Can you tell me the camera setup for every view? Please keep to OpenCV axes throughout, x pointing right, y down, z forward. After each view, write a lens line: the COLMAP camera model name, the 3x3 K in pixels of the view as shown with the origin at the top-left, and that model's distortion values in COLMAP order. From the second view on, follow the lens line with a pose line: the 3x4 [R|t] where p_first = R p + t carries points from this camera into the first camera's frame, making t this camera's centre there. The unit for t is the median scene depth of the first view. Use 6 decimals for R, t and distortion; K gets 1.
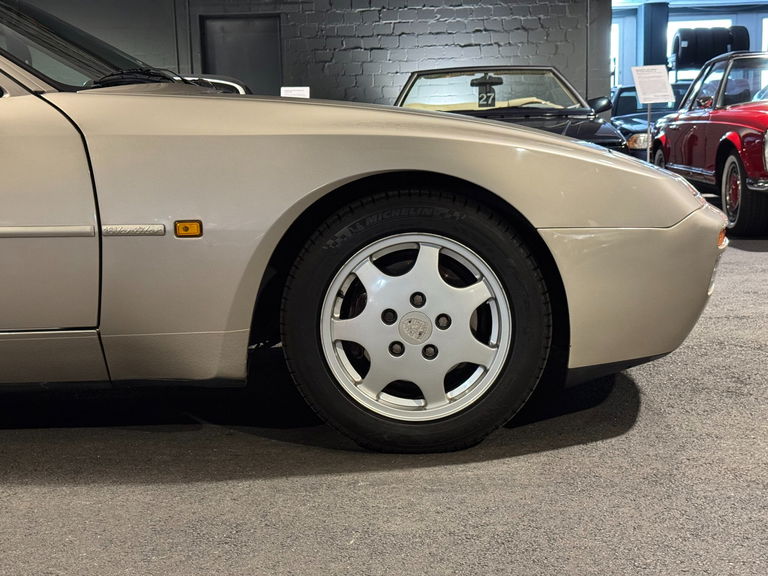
lens RADIAL K [[1071.6, 0, 385.9], [0, 1071.6, 289.9], [0, 0, 1]] dist [0.109207, 0.000000]
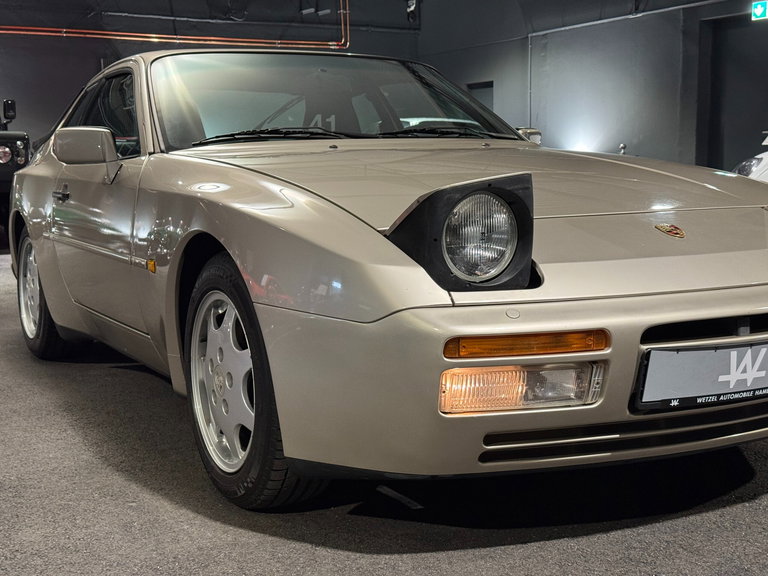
lens RADIAL K [[1071.6, 0, 380.1], [0, 1071.6, 290.4], [0, 0, 1]] dist [0.109207, 0.000000]
pose [[0.499267, 0.121267, -0.857920, 0.986107], [-0.116997, 0.990524, 0.071924, -0.144582], [0.858513, 0.064464, 0.508723, 0.585085]]
